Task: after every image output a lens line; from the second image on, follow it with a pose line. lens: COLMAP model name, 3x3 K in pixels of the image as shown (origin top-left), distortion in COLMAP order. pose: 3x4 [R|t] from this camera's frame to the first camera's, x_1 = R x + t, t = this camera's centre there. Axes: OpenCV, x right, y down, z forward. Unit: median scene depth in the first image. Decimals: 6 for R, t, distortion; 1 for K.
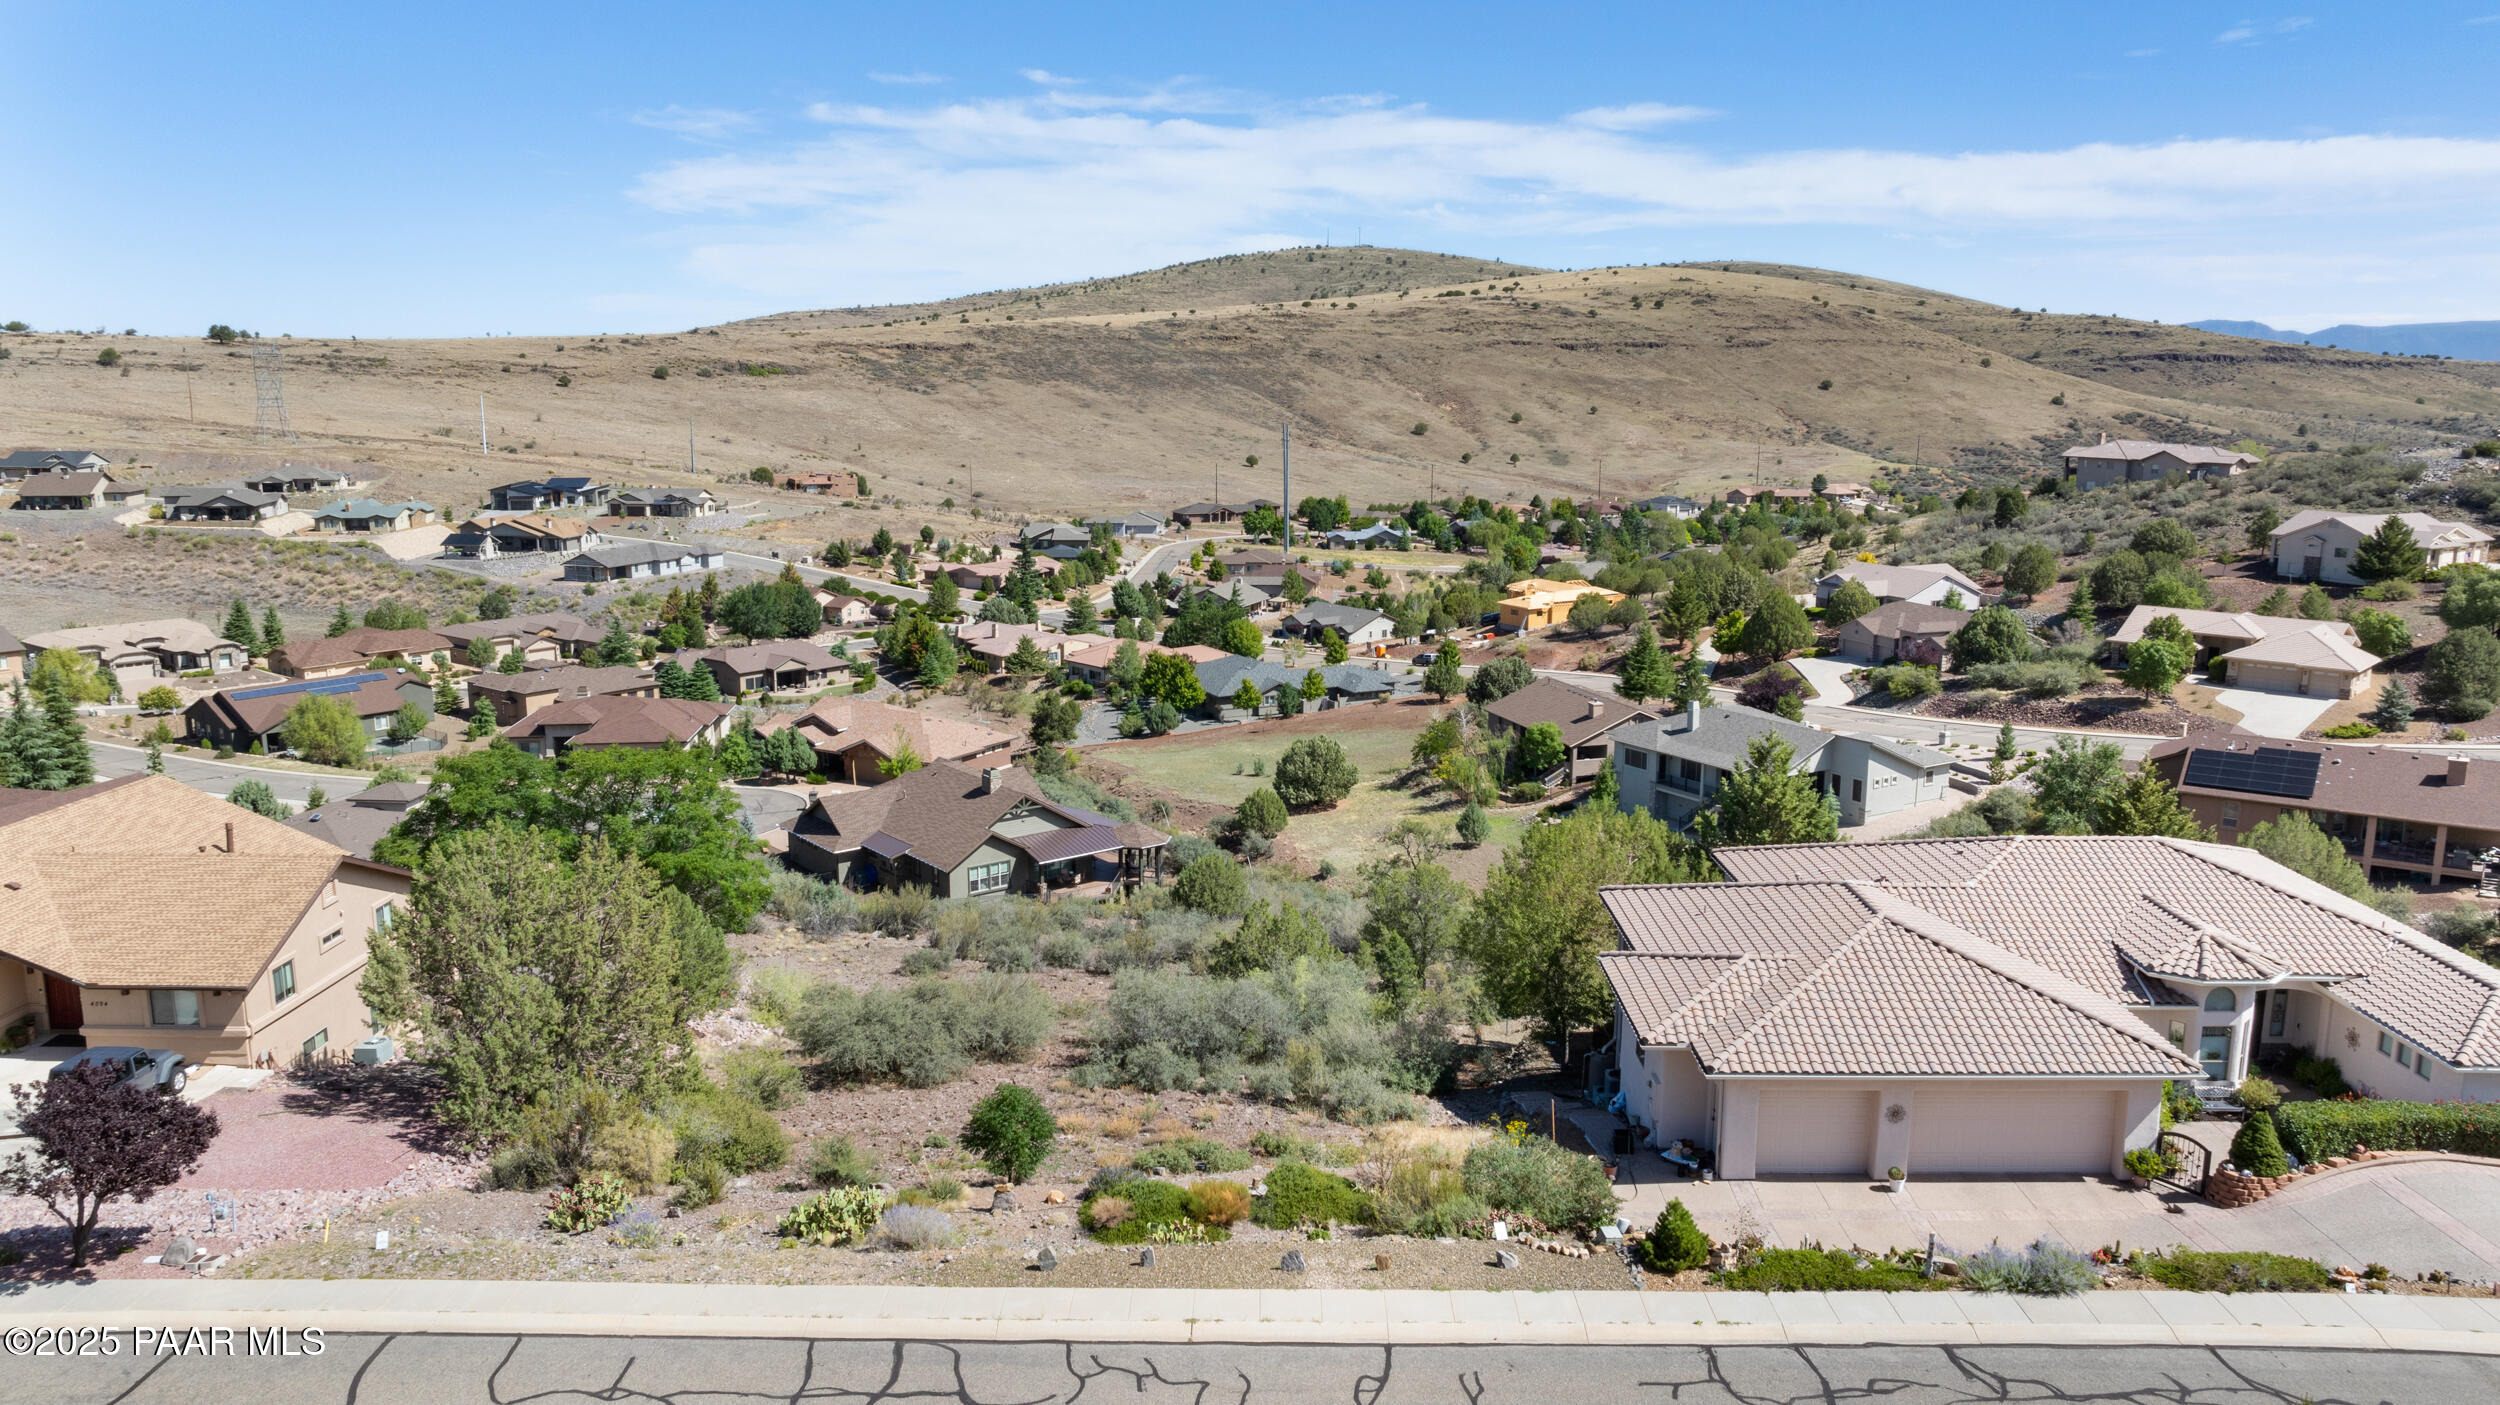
lens RADIAL K [[1779.5, 0, 1256.2], [0, 1779.5, 708.8], [0, 0, 1]] dist [-0.049639, 0.062482]
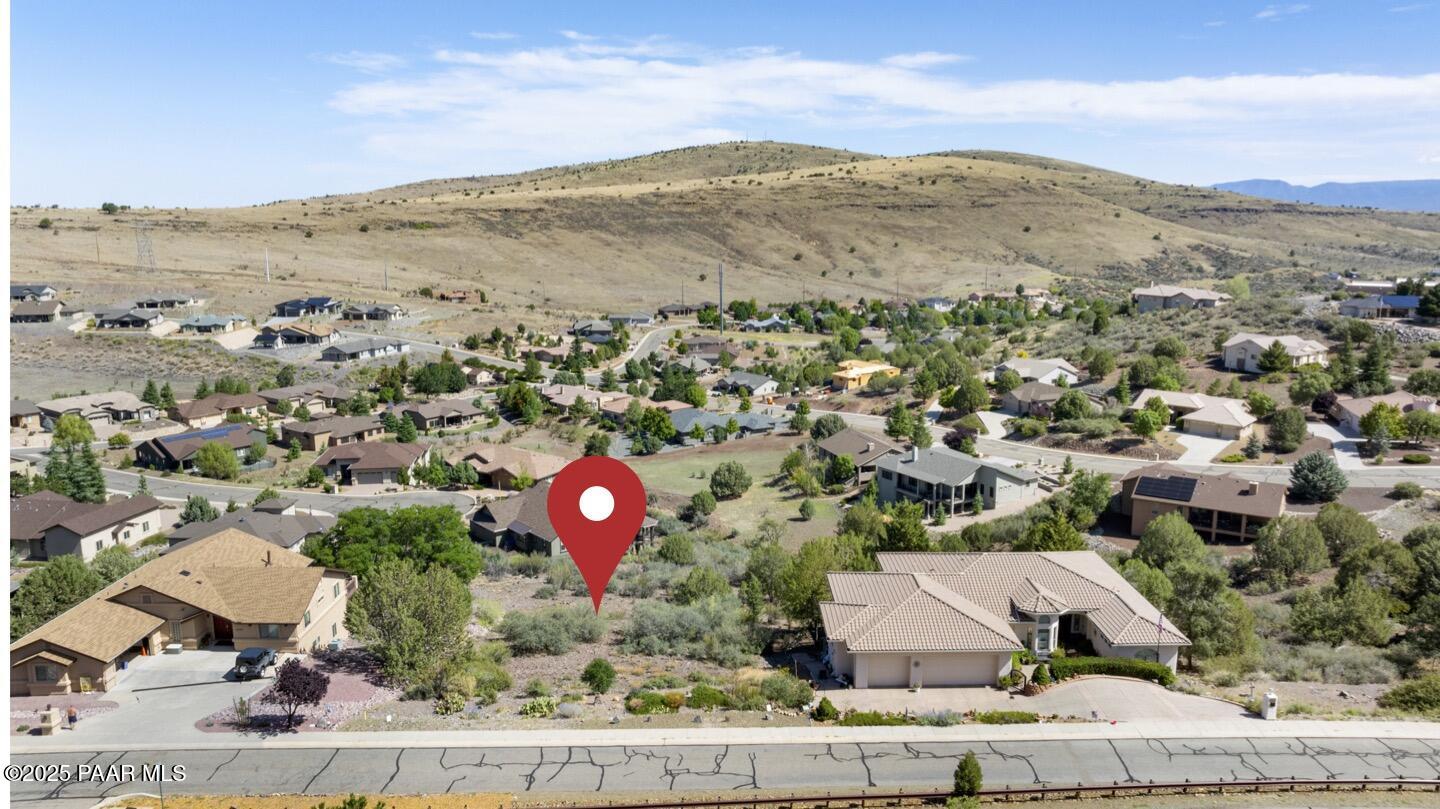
lens RADIAL K [[1040.6, 0, 745.9], [0, 1040.6, 406.6], [0, 0, 1]] dist [-0.030932, 0.030100]
pose [[0.999310, -0.007792, 0.036313, 0.007539], [0.007773, 0.999970, 0.000653, -0.039745], [-0.036317, -0.000370, 0.999340, -0.138246]]
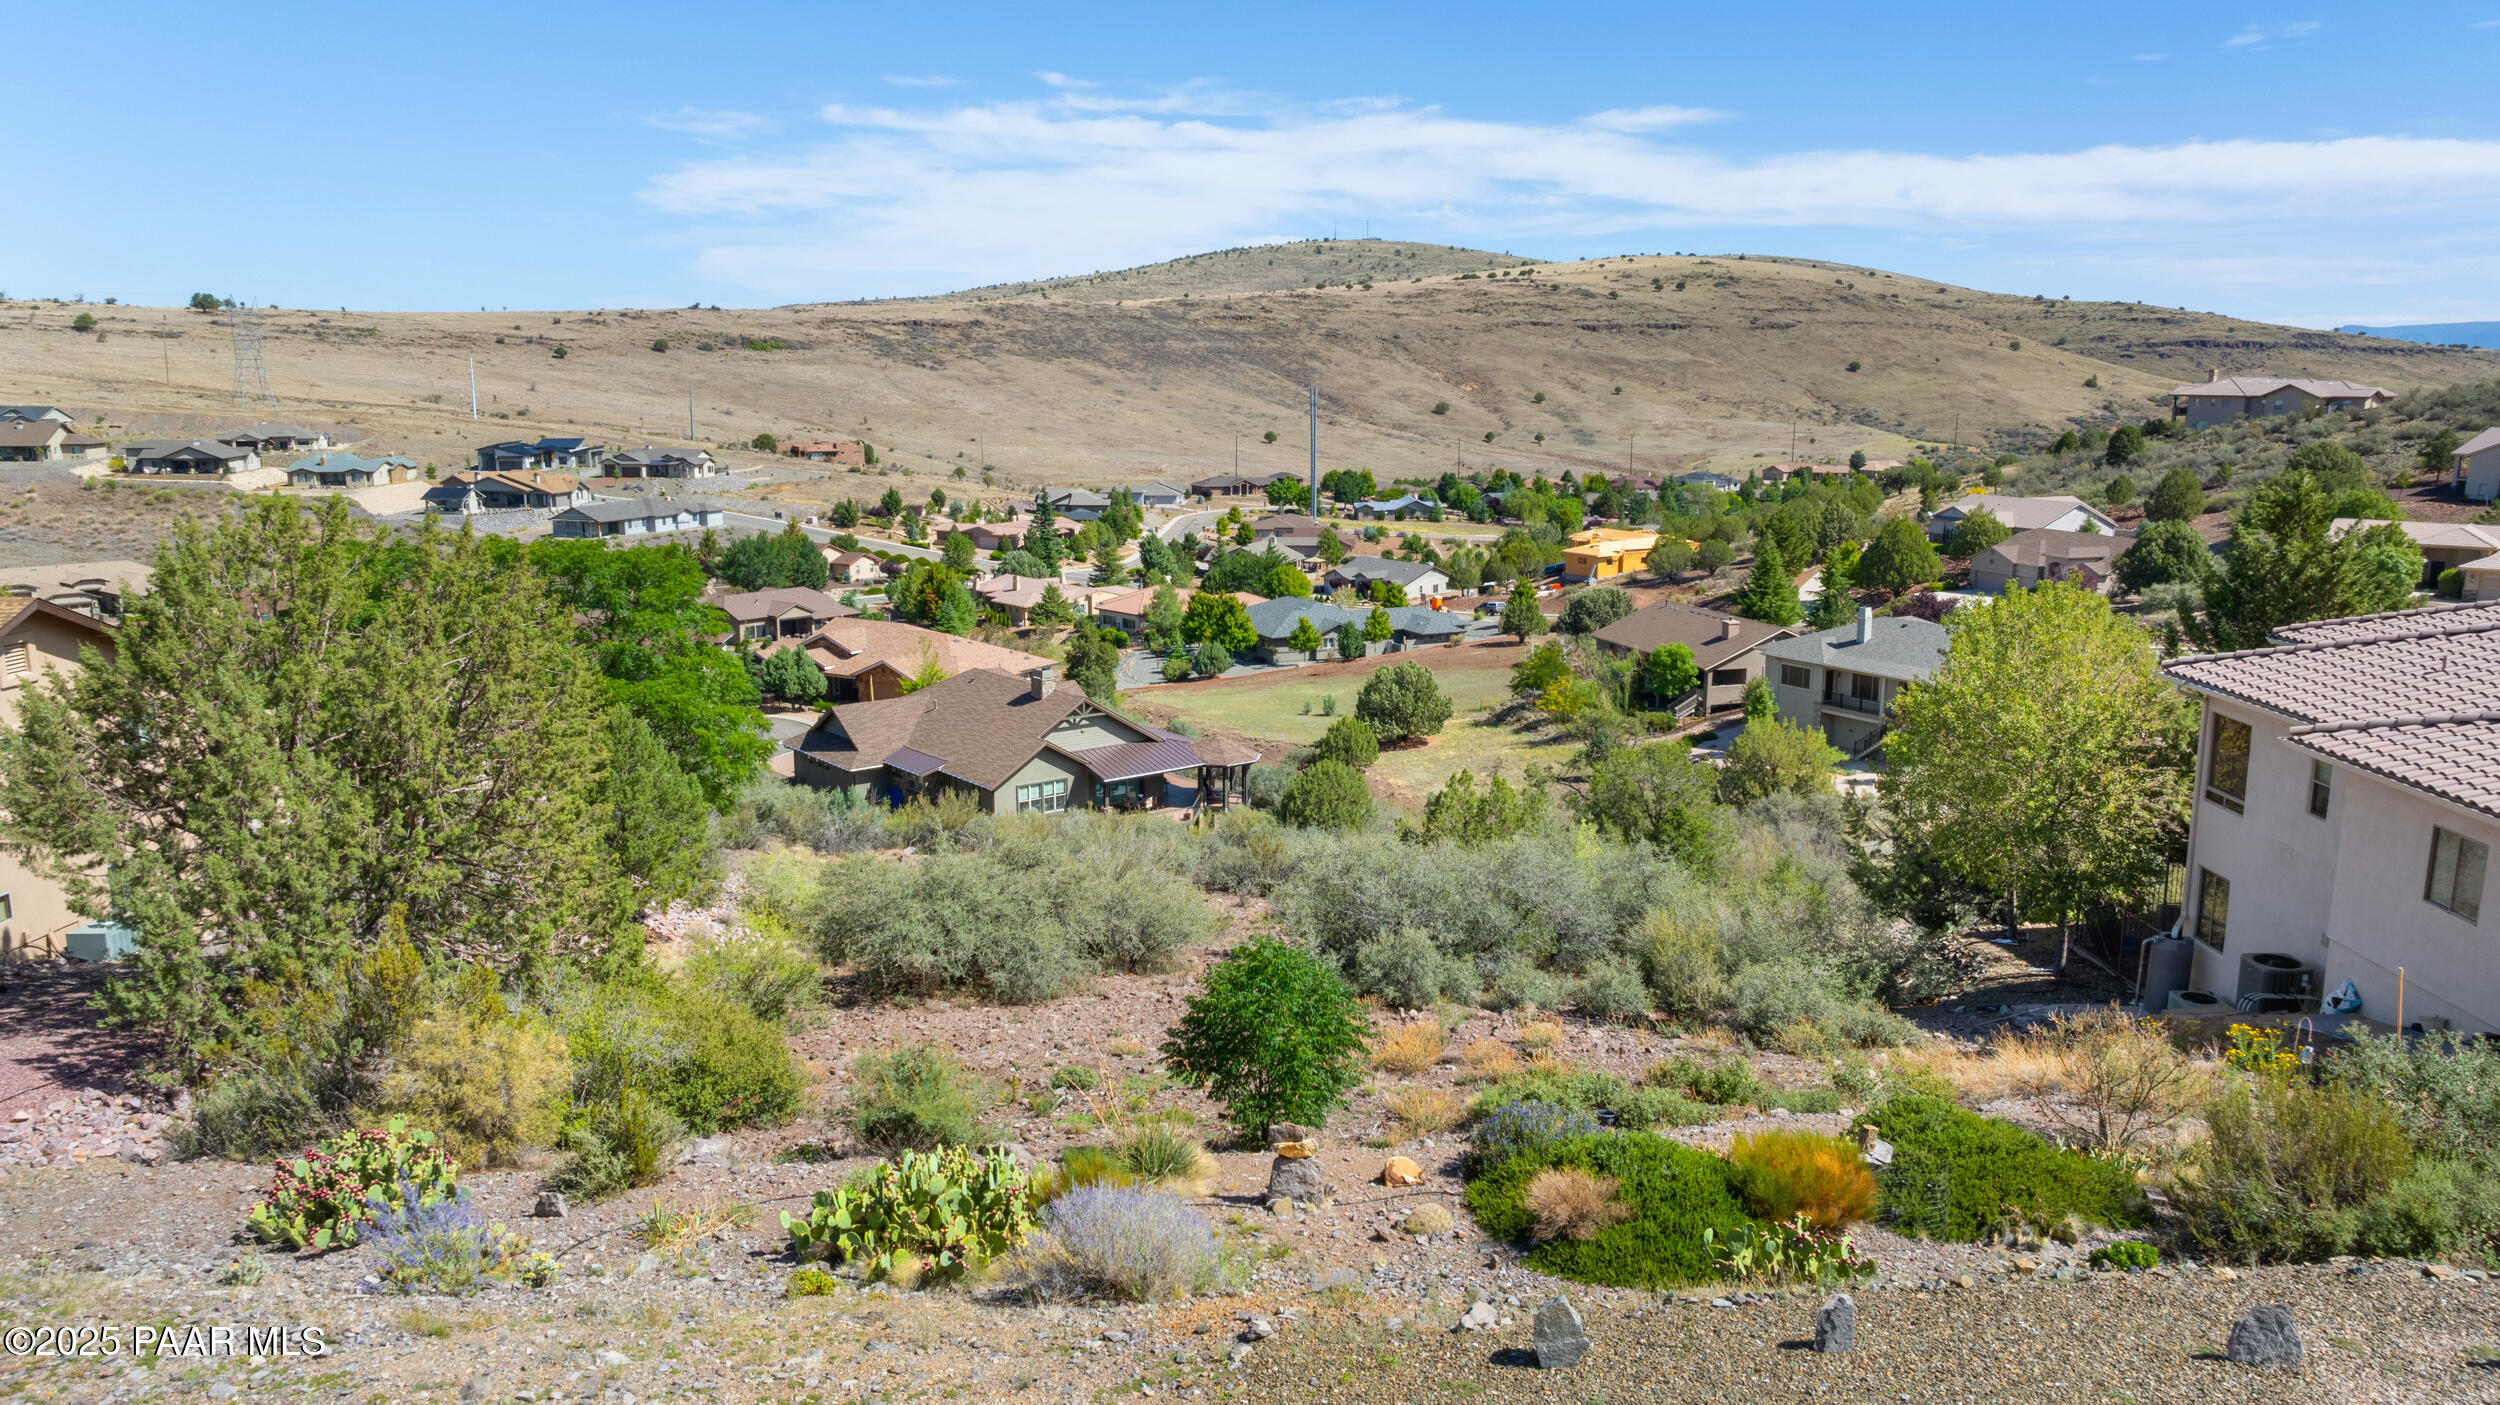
lens RADIAL K [[1779.5, 0, 1257.4], [0, 1779.5, 707.2], [0, 0, 1]] dist [-0.049639, 0.062482]
pose [[1.000000, 0.000400, -0.000835, -0.031872], [-0.000402, 0.999998, -0.001685, 0.033738], [0.000834, 0.001685, 0.999998, 0.117001]]
